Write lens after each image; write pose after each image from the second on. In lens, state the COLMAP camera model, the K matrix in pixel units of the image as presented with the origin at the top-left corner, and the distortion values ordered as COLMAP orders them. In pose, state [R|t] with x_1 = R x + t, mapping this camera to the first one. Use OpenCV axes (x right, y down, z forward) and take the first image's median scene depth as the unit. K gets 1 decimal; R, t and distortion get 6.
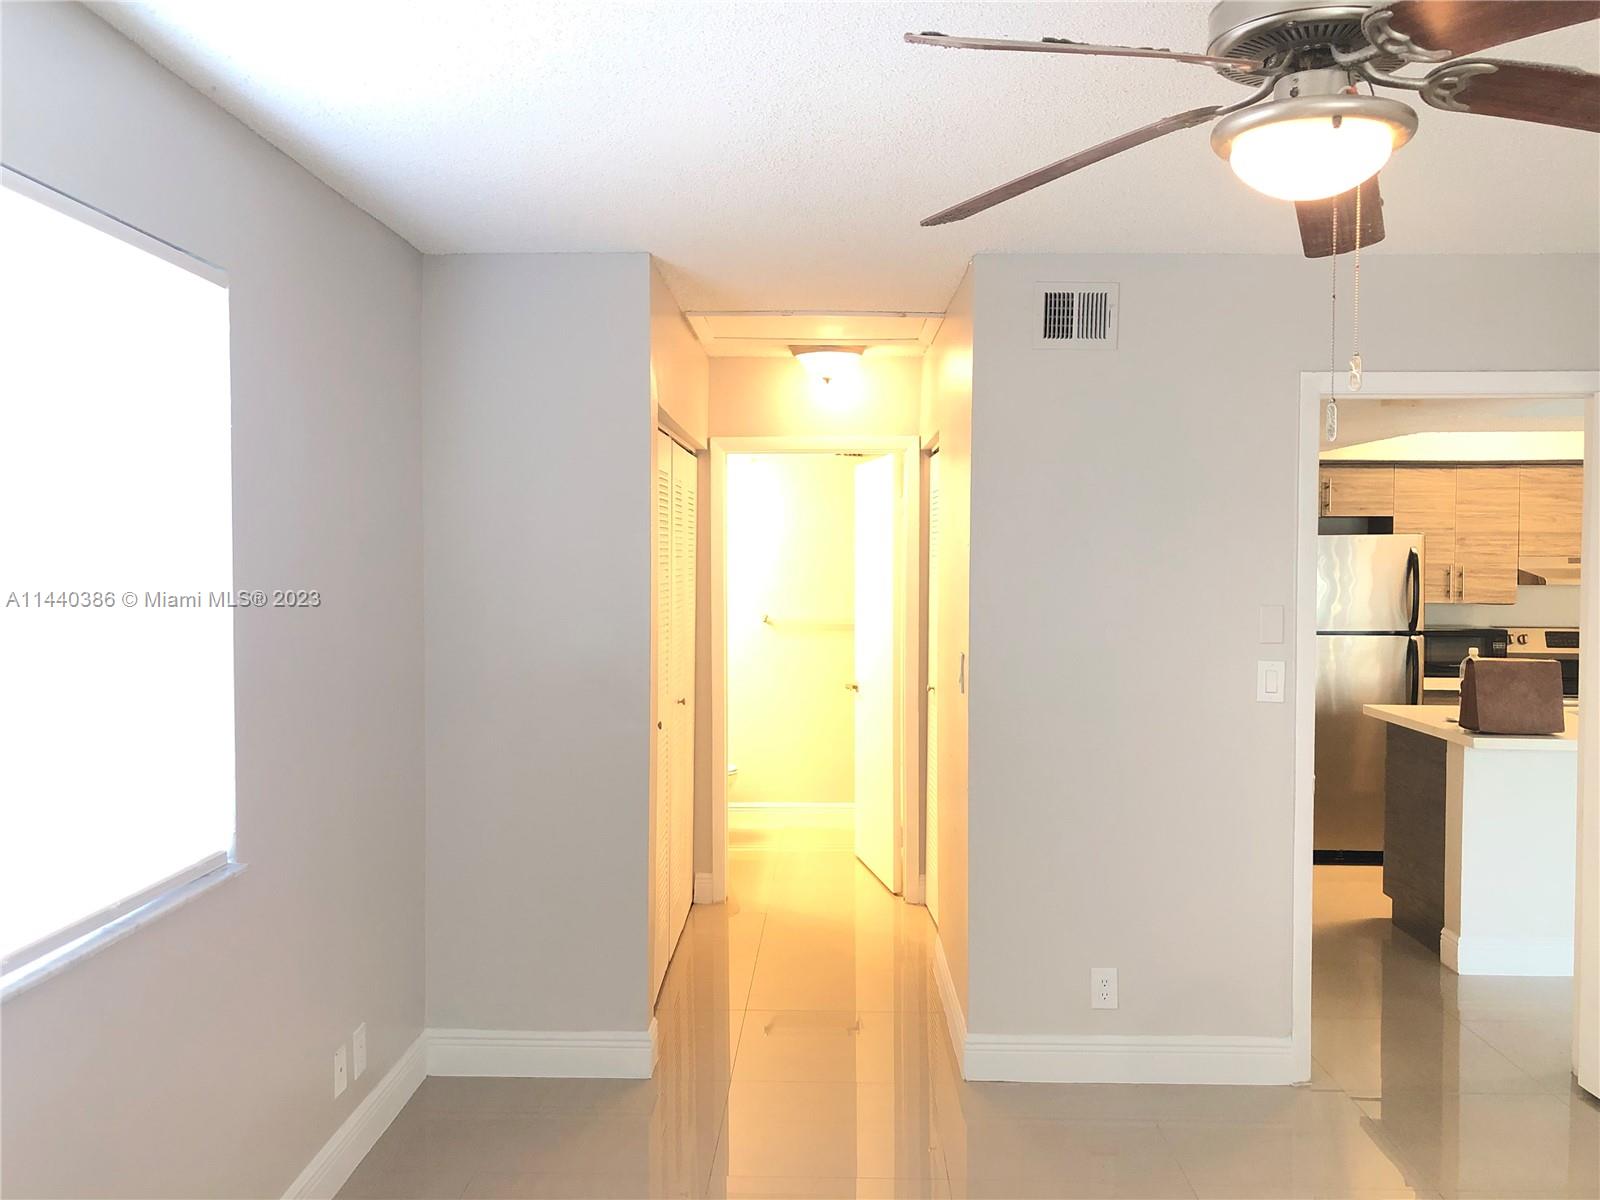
lens RADIAL K [[1310.1, 0, 800.6], [0, 1310.1, 599.5], [0, 0, 1]] dist [0.002189, 0.000534]
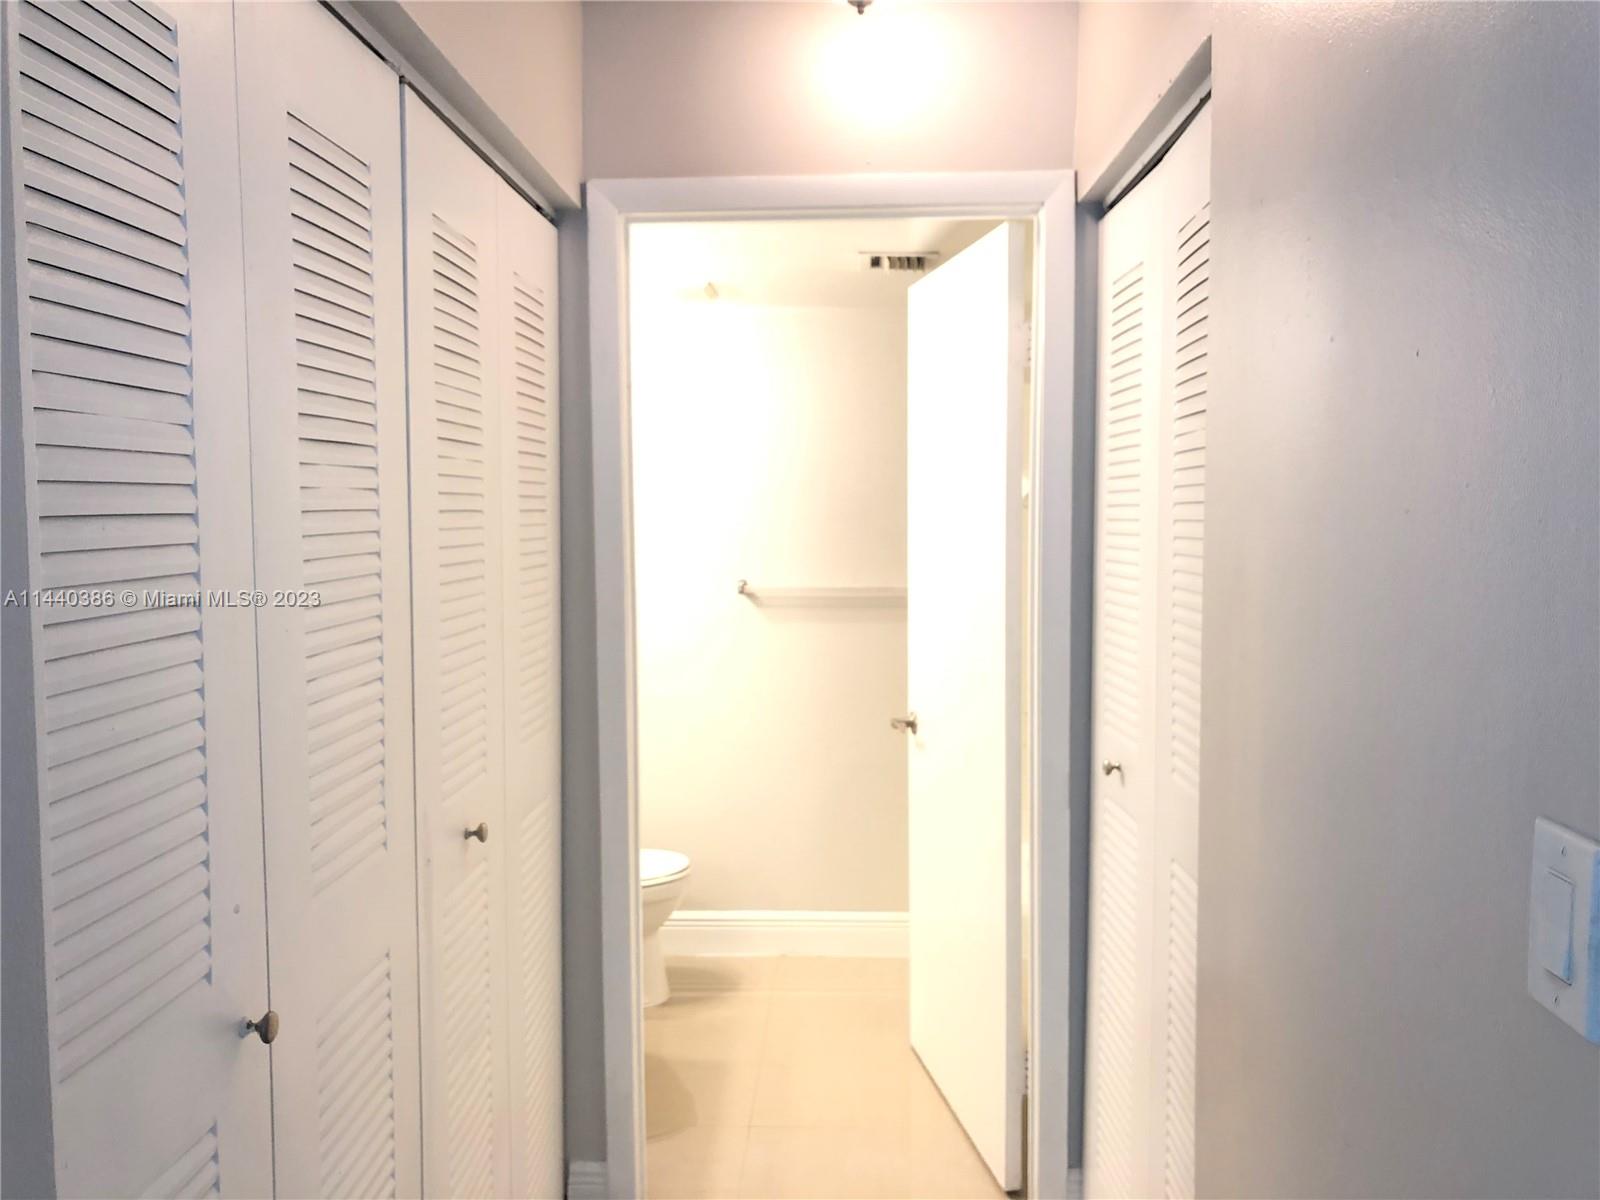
lens RADIAL K [[1310.1, 0, 800.2], [0, 1310.1, 600.0], [0, 0, 1]] dist [0.002189, 0.000534]
pose [[0.999936, -0.004904, -0.010176, 0.004635], [0.005331, 0.999085, 0.042433, -0.003081], [0.009958, -0.042485, 0.999047, 0.526040]]
